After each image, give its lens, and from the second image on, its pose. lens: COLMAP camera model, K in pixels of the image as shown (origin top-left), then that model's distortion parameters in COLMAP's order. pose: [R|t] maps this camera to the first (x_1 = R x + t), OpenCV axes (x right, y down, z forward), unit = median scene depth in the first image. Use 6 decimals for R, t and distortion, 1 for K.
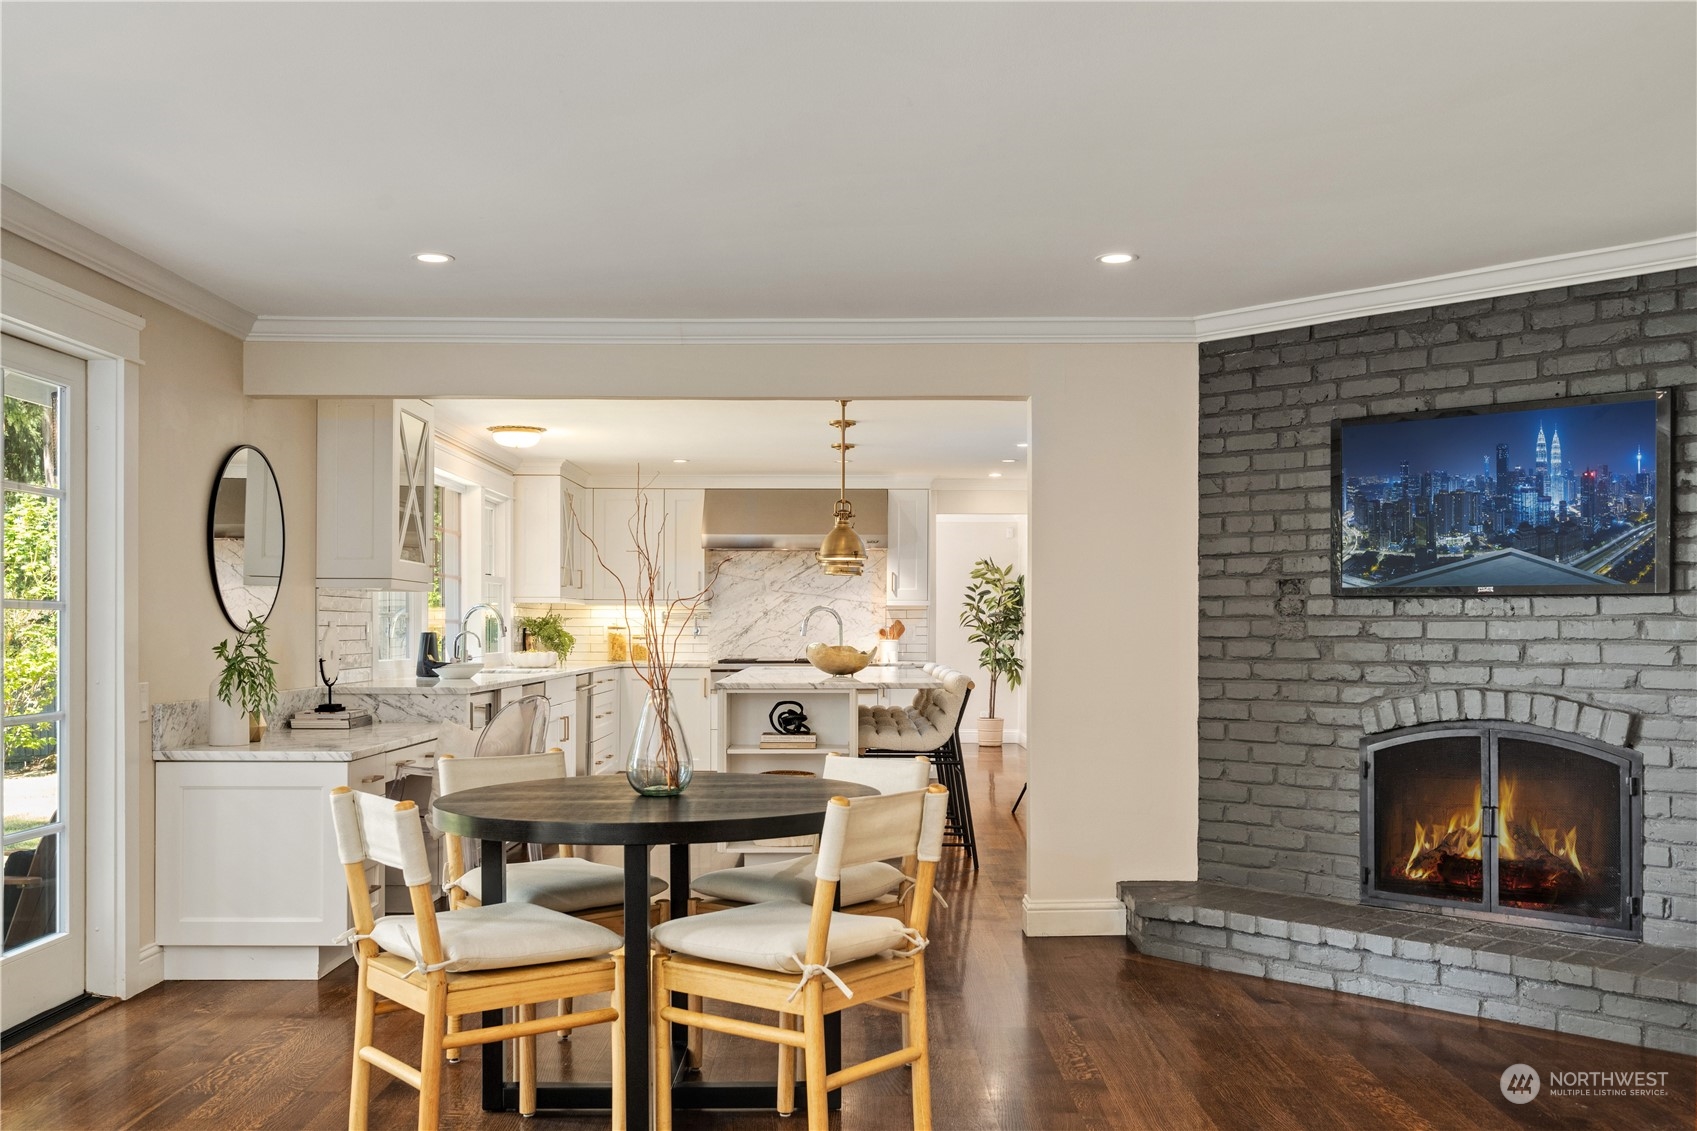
lens RADIAL K [[1452.8, 0, 850.9], [0, 1452.8, 572.9], [0, 0, 1]] dist [0.001236, 0.000033]
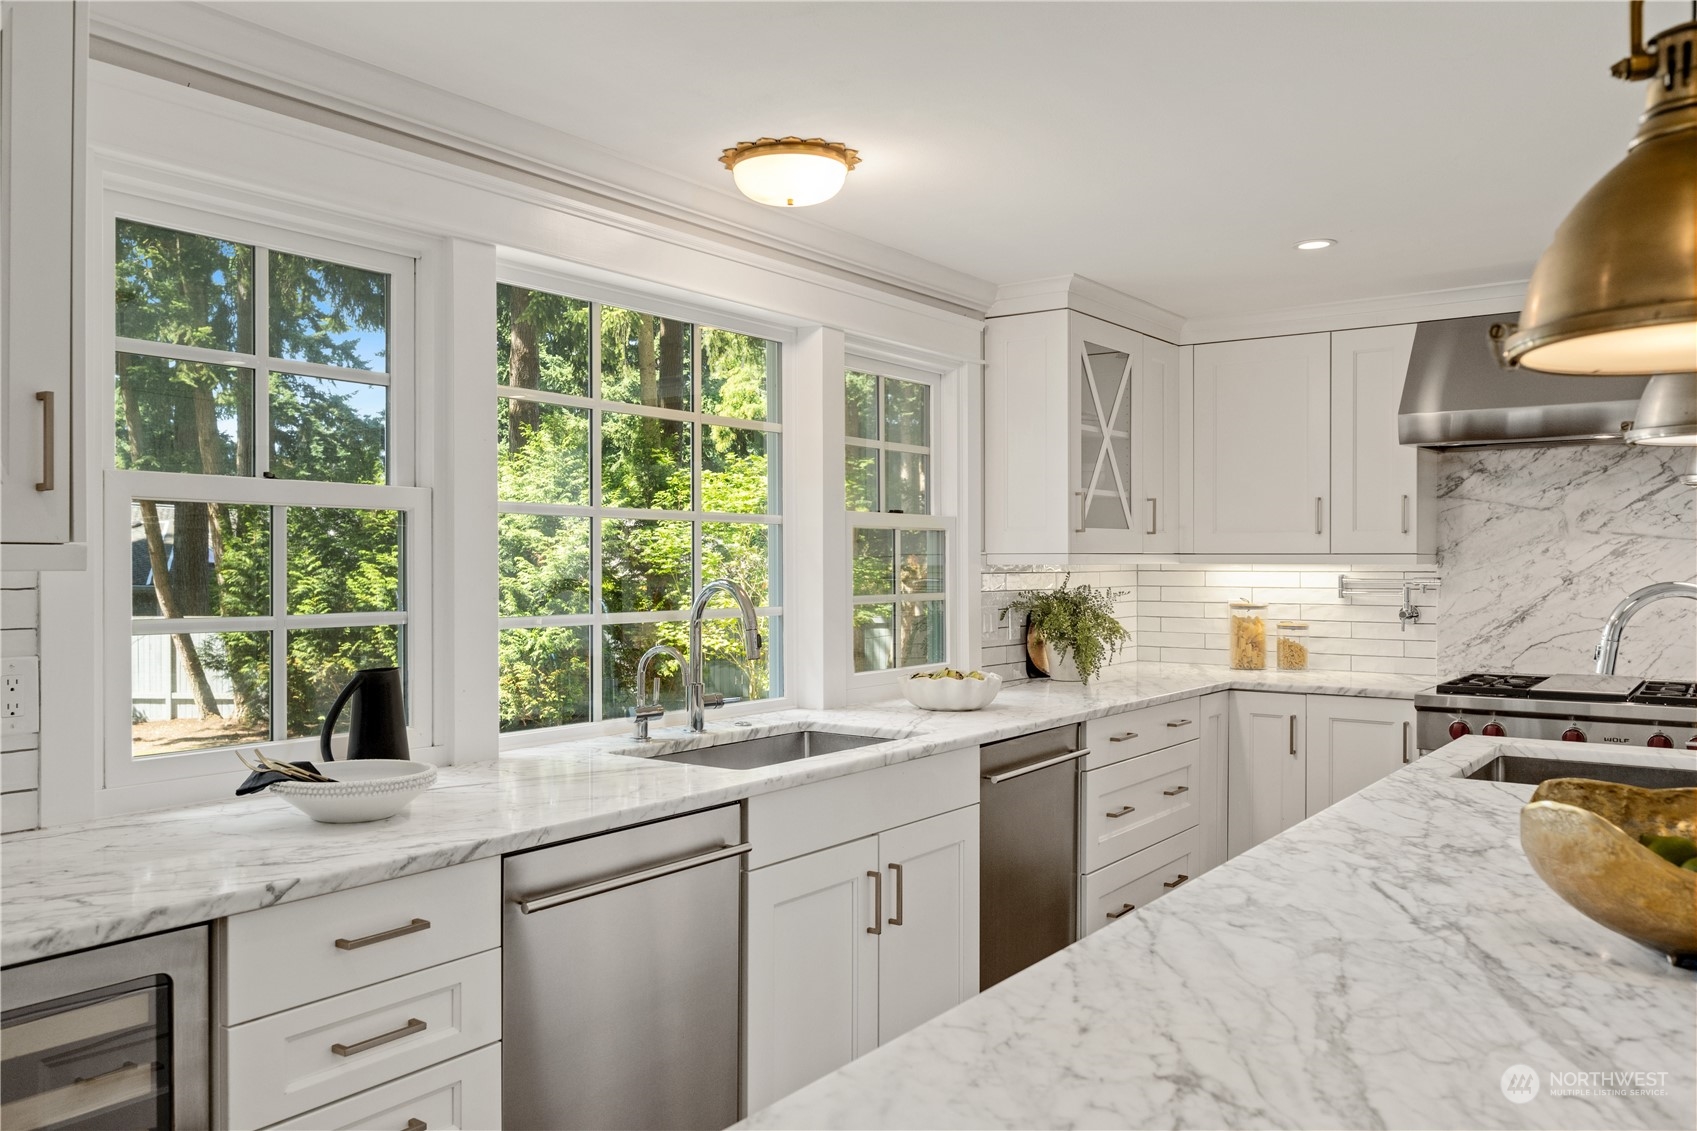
lens RADIAL K [[1299.3, 0, 839.8], [0, 1299.3, 563.5], [0, 0, 1]] dist [0.002459, -0.001103]
pose [[0.803697, -0.001671, -0.595037, 0.002202], [0.022238, 0.999382, 0.027230, 0.005851], [0.594623, -0.035116, 0.803237, 0.523477]]
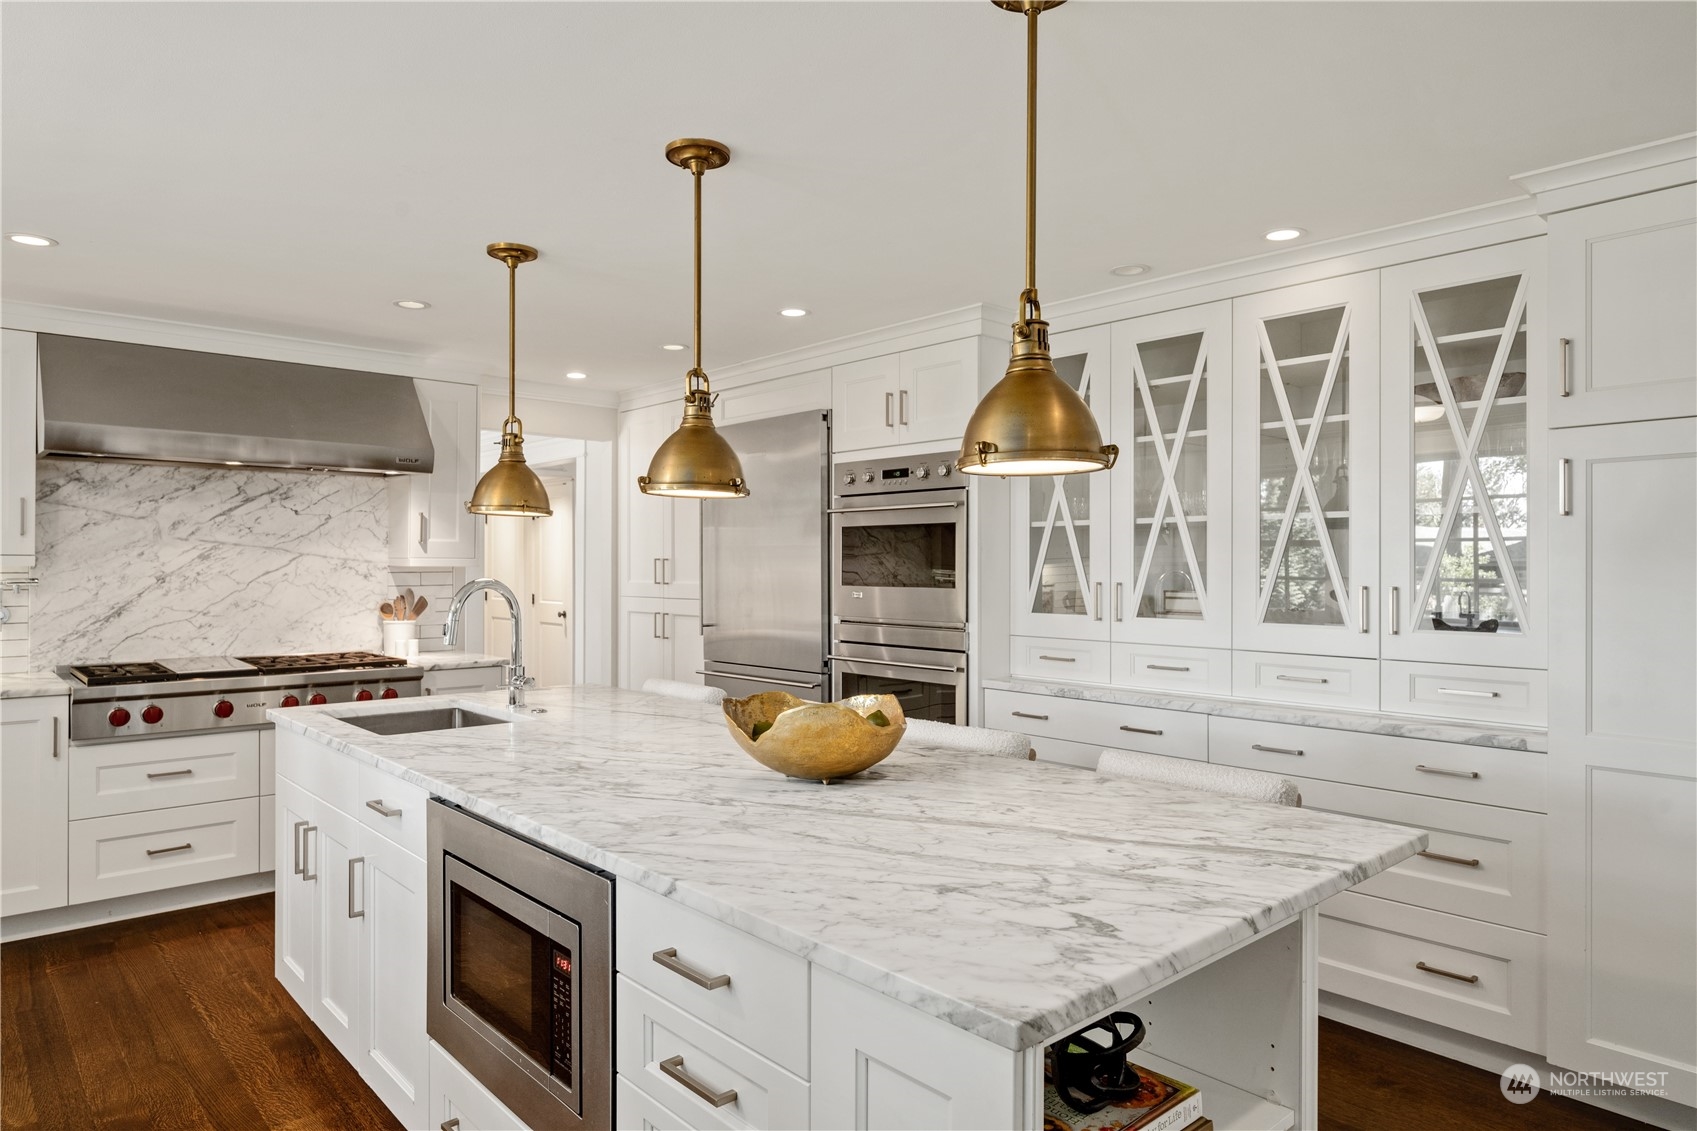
lens RADIAL K [[1042.1, 0, 839.6], [0, 1042.1, 560.0], [0, 0, 1]] dist [0.006410, -0.000201]
pose [[0.747195, 0.004679, 0.664589, -0.130058], [-0.024543, 0.999487, 0.020556, 0.006071], [-0.664152, -0.031670, 0.746926, 0.532281]]
